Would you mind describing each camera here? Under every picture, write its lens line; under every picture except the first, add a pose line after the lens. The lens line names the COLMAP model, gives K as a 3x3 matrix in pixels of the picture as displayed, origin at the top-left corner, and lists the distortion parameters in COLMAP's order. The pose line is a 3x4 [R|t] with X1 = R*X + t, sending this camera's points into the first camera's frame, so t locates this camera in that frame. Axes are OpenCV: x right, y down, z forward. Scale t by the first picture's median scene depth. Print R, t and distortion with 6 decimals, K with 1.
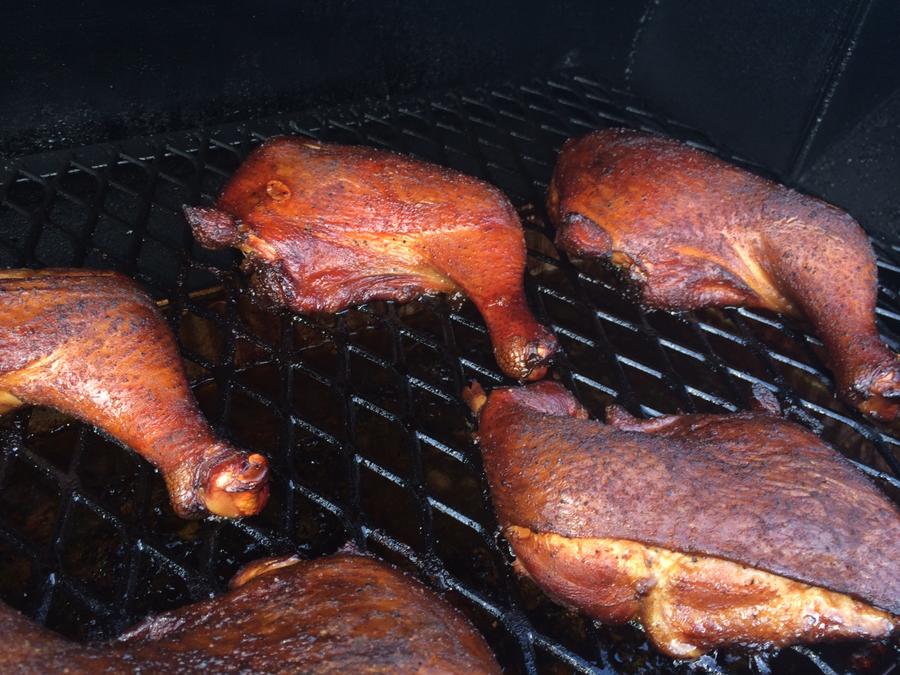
lens RADIAL K [[778.1, 0, 451.9], [0, 778.1, 334.0], [0, 0, 1]] dist [0.036957, -0.059663]
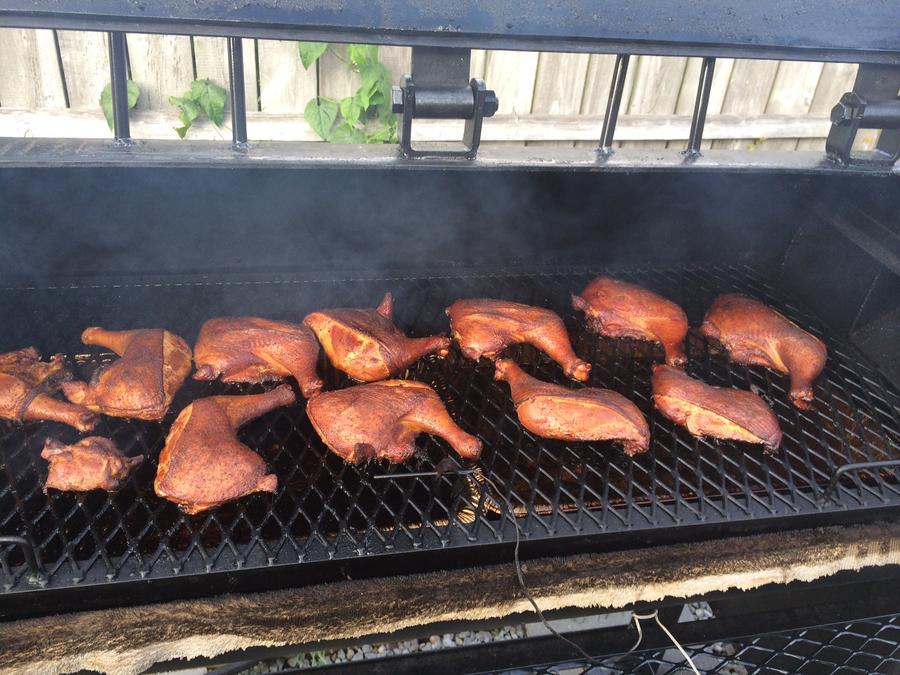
lens RADIAL K [[778.1, 0, 452.3], [0, 778.1, 340.1], [0, 0, 1]] dist [0.036957, -0.059663]
pose [[0.934619, 0.185739, -0.303295, 0.167725], [-0.223536, 0.970078, -0.094760, 0.380513], [0.276619, 0.156362, 0.948173, -1.885016]]
